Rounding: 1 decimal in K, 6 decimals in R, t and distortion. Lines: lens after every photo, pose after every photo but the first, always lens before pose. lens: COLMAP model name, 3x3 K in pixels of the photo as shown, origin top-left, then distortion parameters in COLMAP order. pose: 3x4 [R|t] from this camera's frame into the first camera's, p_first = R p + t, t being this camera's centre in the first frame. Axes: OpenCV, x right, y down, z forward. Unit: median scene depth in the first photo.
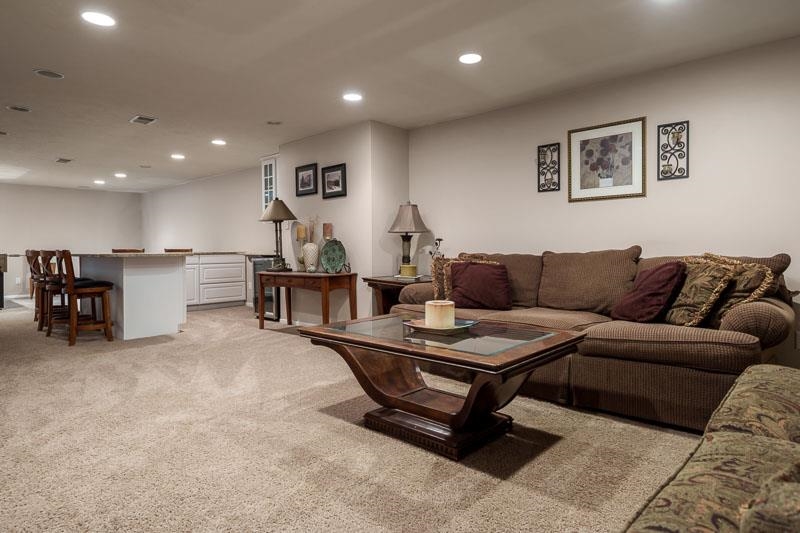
lens RADIAL K [[462.6, 0, 402.3], [0, 462.6, 262.4], [0, 0, 1]] dist [-0.001655, -0.000833]
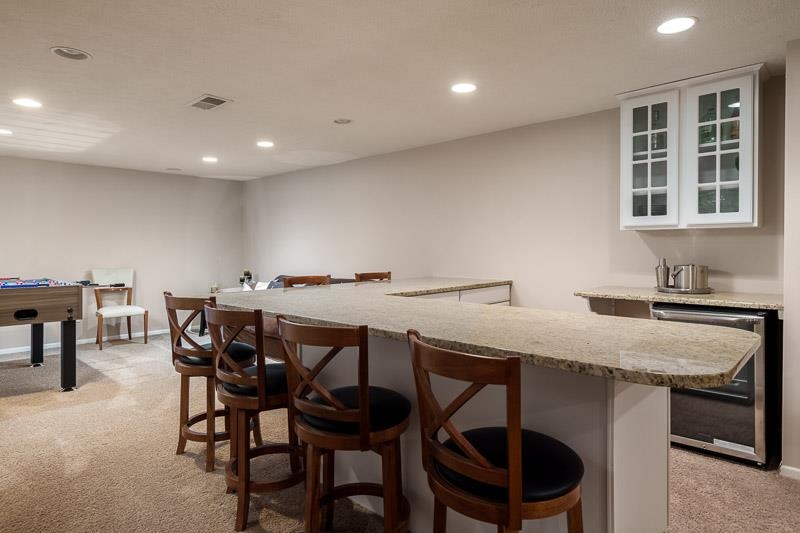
lens RADIAL K [[462.6, 0, 400.2], [0, 462.6, 263.8], [0, 0, 1]] dist [-0.001655, -0.000833]
pose [[0.999840, 0.010235, -0.014665, -0.657677], [-0.010301, 0.999937, -0.004409, -0.056283], [0.014619, 0.004559, 0.999883, 0.649284]]
